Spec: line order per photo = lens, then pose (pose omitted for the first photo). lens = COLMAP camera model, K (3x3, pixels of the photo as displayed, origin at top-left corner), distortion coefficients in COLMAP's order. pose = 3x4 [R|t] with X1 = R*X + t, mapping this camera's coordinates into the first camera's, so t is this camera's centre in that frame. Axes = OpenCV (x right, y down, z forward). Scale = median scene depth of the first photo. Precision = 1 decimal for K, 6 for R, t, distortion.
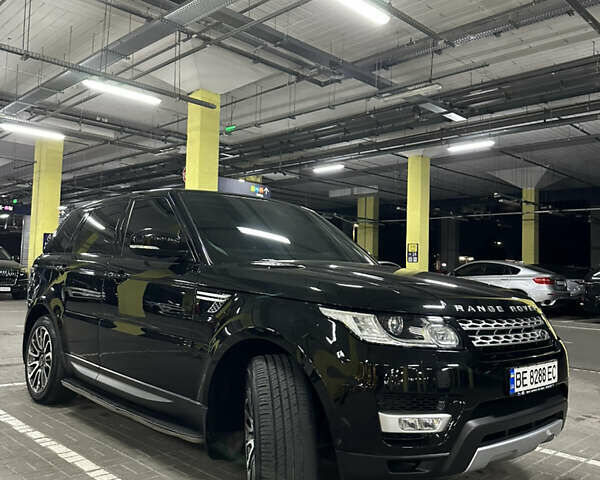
lens RADIAL K [[552.2, 0, 299.1], [0, 552.2, 235.2], [0, 0, 1]] dist [0.174475, -0.338278]
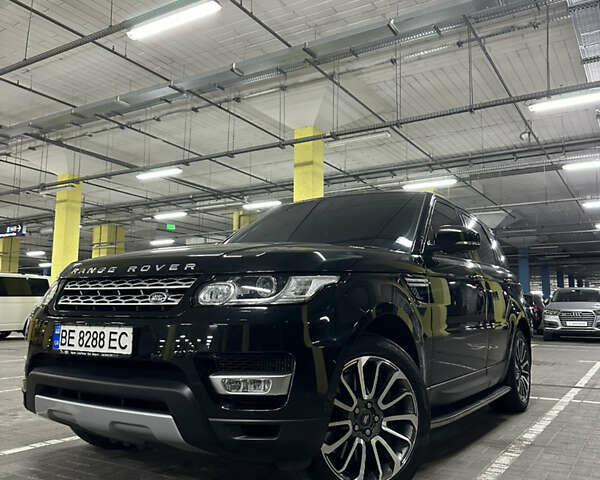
lens RADIAL K [[552.6, 0, 300.0], [0, 552.6, 240.0], [0, 0, 1]] dist [0.172335, -0.343832]
pose [[0.239276, -0.155981, -0.958341, 0.311239], [0.061474, 0.987465, -0.145372, 0.055110], [0.969003, -0.024129, 0.245866, 0.249220]]
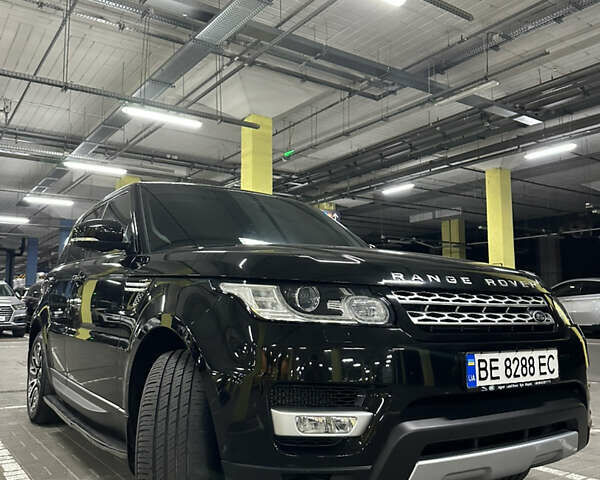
lens RADIAL K [[552.6, 0, 300.0], [0, 552.6, 240.0], [0, 0, 1]] dist [0.172335, -0.343832]
pose [[0.984788, -0.052641, -0.165593, 0.060824], [0.043294, 0.997286, -0.059557, 0.025748], [0.168278, 0.051482, 0.984394, 0.047515]]
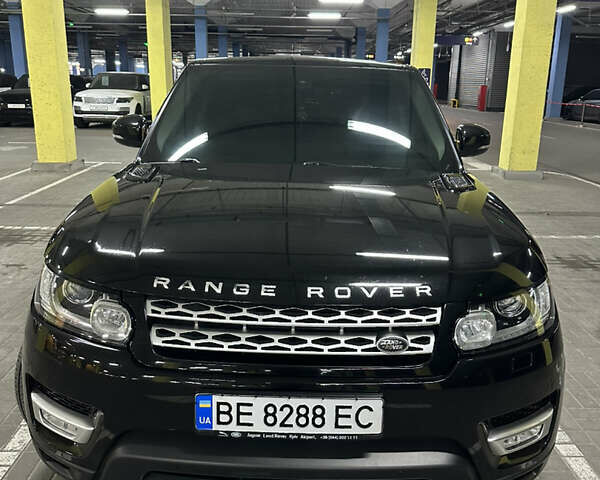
lens RADIAL K [[552.6, 0, 300.0], [0, 552.6, 240.0], [0, 0, 1]] dist [0.172335, -0.343832]
pose [[0.720189, 0.164943, -0.673886, 0.177073], [0.052181, 0.955698, 0.289687, -0.020076], [0.691813, -0.243793, 0.679676, 0.148404]]
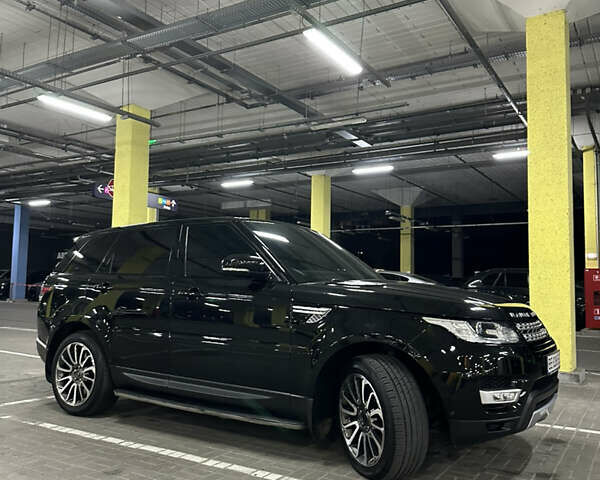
lens RADIAL K [[552.6, 0, 300.0], [0, 552.6, 240.0], [0, 0, 1]] dist [0.172335, -0.343832]
pose [[0.970861, 0.005795, 0.239574, -0.121719], [-0.003773, 0.999953, -0.008898, -0.009041], [-0.239615, 0.007735, 0.970837, -0.051193]]
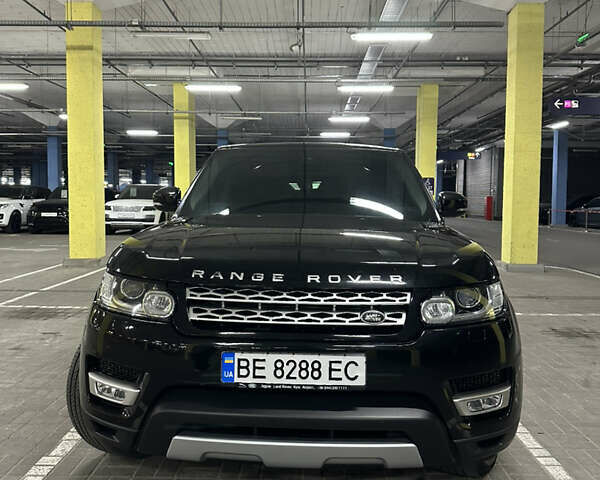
lens RADIAL K [[552.2, 0, 299.1], [0, 552.2, 235.2], [0, 0, 1]] dist [0.174475, -0.338278]
pose [[0.700768, 0.017398, -0.713177, 0.214334], [0.060417, 0.994664, 0.083630, 0.002236], [0.710827, -0.101693, 0.695977, 0.113845]]
